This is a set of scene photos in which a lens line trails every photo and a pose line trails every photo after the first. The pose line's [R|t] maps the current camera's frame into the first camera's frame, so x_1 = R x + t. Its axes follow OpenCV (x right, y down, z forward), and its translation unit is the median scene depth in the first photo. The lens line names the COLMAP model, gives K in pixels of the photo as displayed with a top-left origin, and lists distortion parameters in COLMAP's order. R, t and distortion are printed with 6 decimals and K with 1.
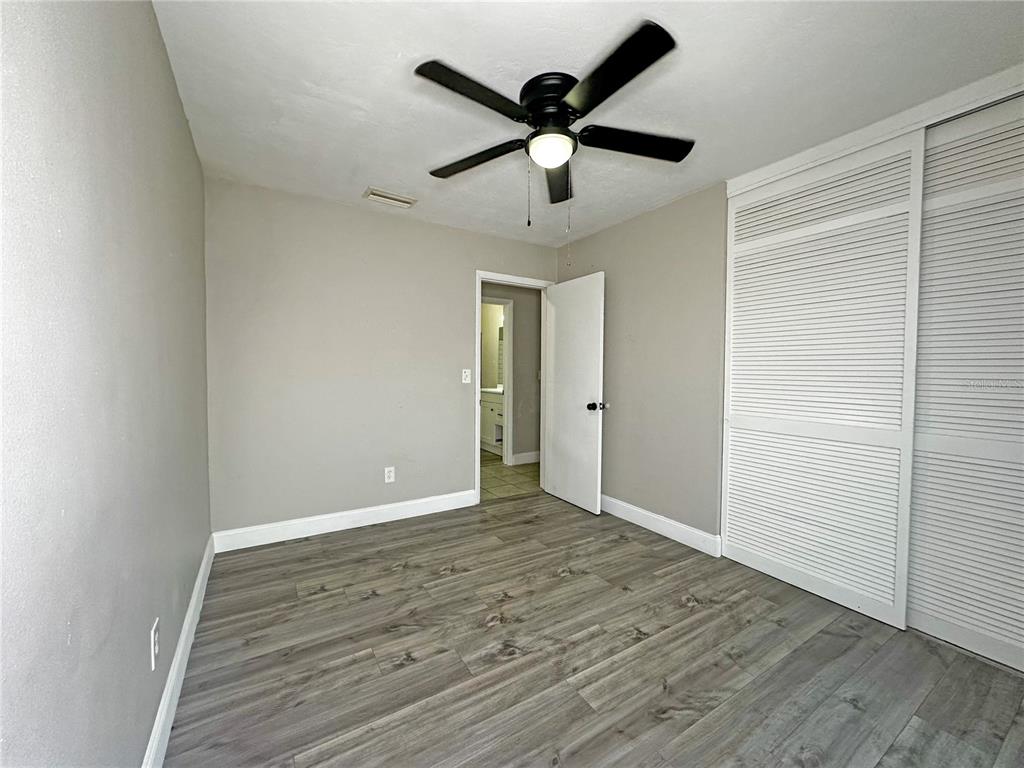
lens RADIAL K [[406.3, 0, 512.8], [0, 406.3, 384.4], [0, 0, 1]] dist [-0.001400, 0.000240]
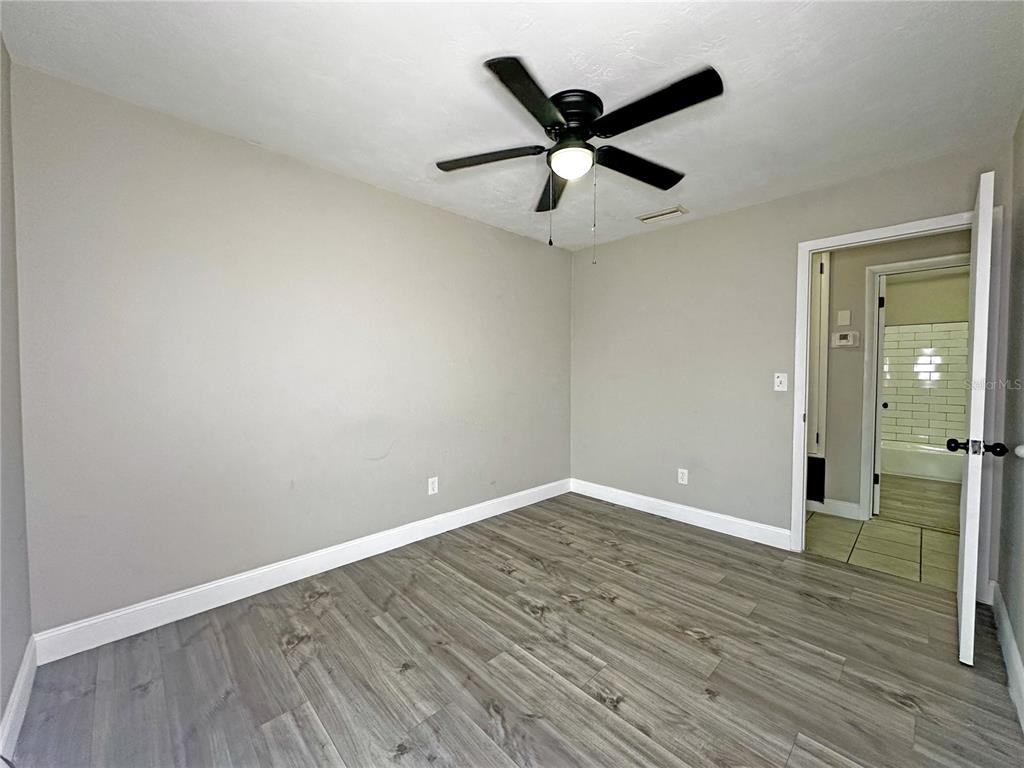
lens RADIAL K [[406.3, 0, 512.8], [0, 406.3, 384.4], [0, 0, 1]] dist [-0.001400, 0.000240]
pose [[0.207824, 0.023432, -0.977885, 0.868714], [-0.038774, 0.999125, 0.015701, -0.012976], [0.977397, 0.034653, 0.208551, 0.516216]]
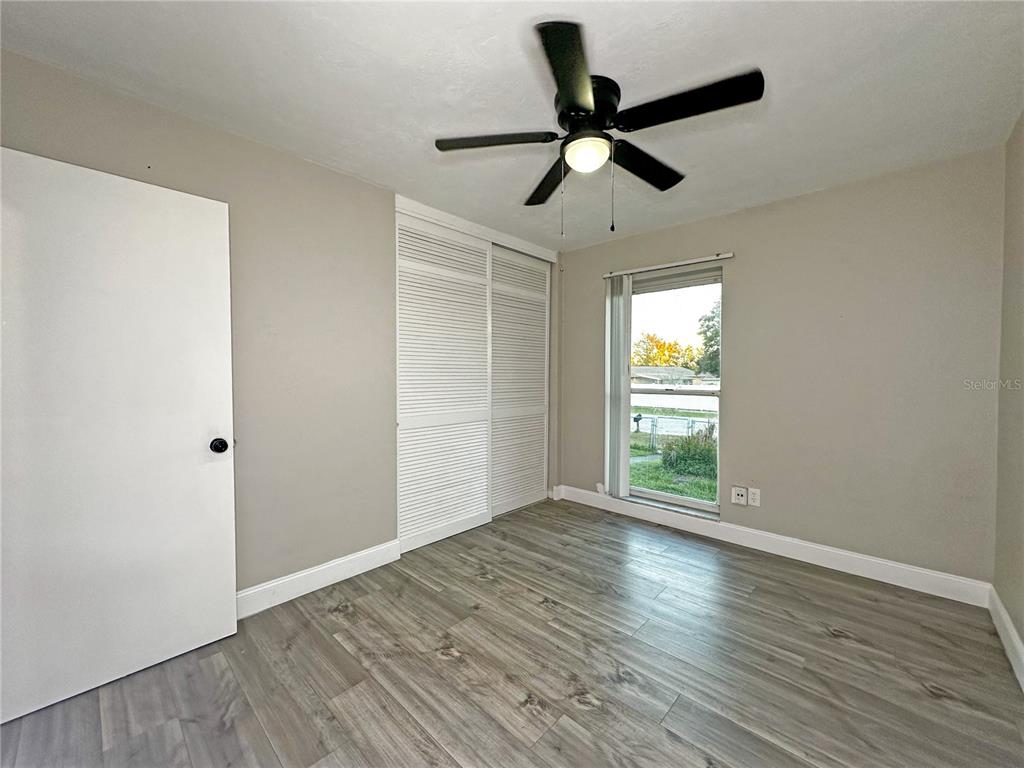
lens RADIAL K [[406.3, 0, 512.8], [0, 406.3, 384.4], [0, 0, 1]] dist [-0.001400, 0.000240]
pose [[-0.258595, -0.033460, 0.965406, -0.648278], [0.033653, 0.998481, 0.043621, -0.058073], [-0.965399, 0.043769, -0.257077, 1.144189]]
